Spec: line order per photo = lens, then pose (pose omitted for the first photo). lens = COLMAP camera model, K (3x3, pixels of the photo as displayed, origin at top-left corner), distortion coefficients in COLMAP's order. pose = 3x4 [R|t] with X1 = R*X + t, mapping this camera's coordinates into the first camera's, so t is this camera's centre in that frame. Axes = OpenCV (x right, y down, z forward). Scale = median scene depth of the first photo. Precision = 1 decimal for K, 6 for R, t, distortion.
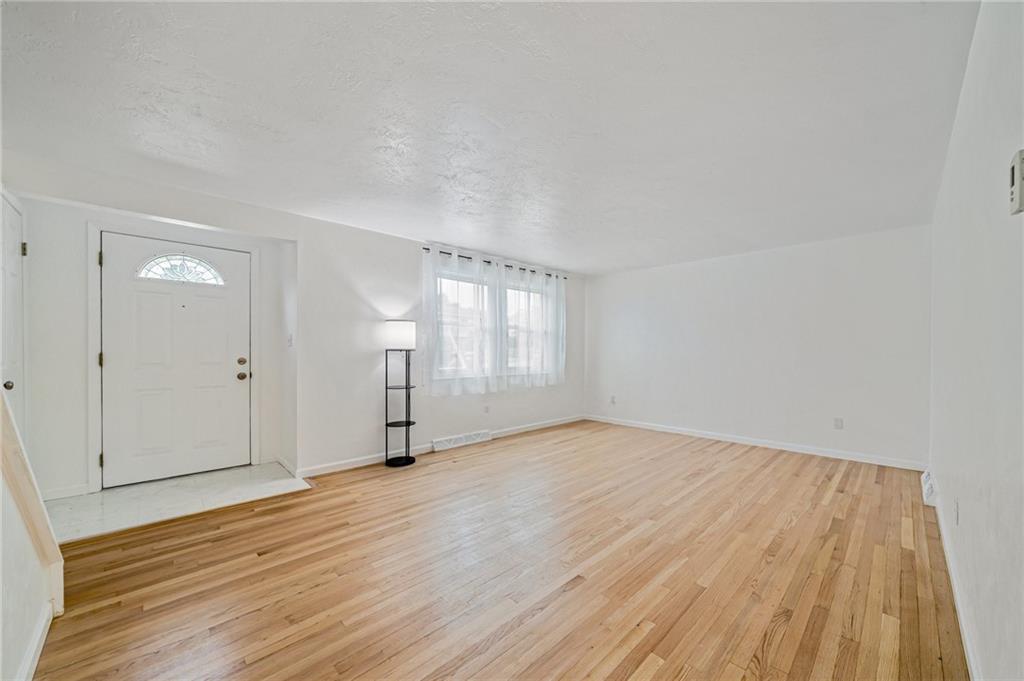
lens RADIAL K [[372.2, 0, 542.9], [0, 372.2, 353.1], [0, 0, 1]] dist [-0.005906, 0.000040]
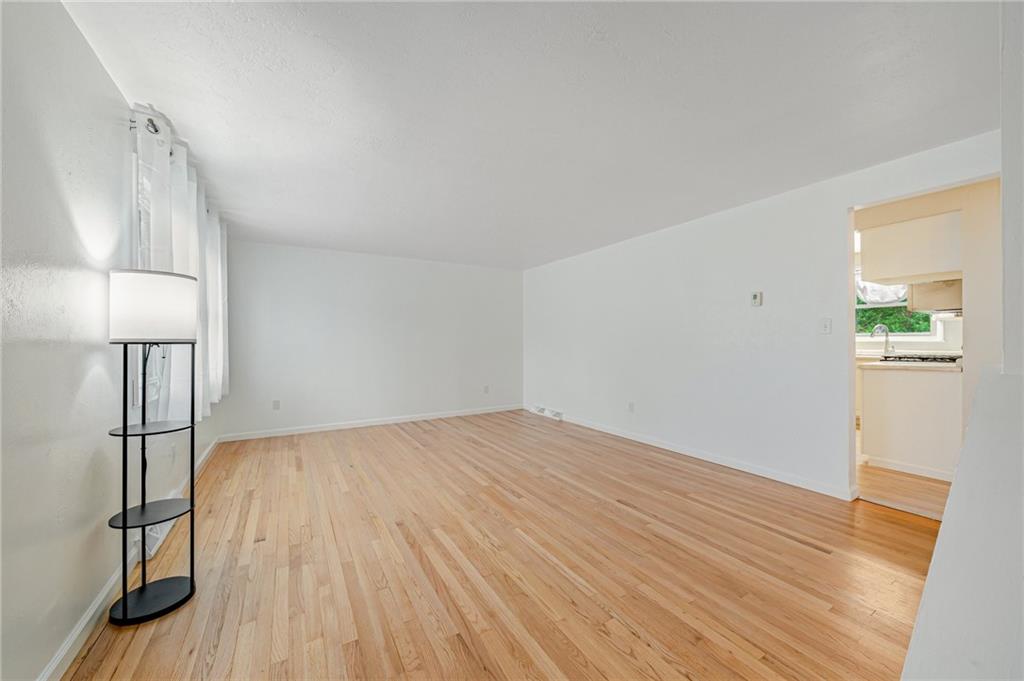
lens RADIAL K [[392.0, 0, 512.0], [0, 392.0, 340.5], [0, 0, 1]] dist [-0.000803, -0.000114]
pose [[0.271408, -0.001137, 0.962464, -0.719424], [0.008127, 0.999966, -0.001110, -0.003559], [-0.962430, 0.008124, 0.271408, 0.488723]]
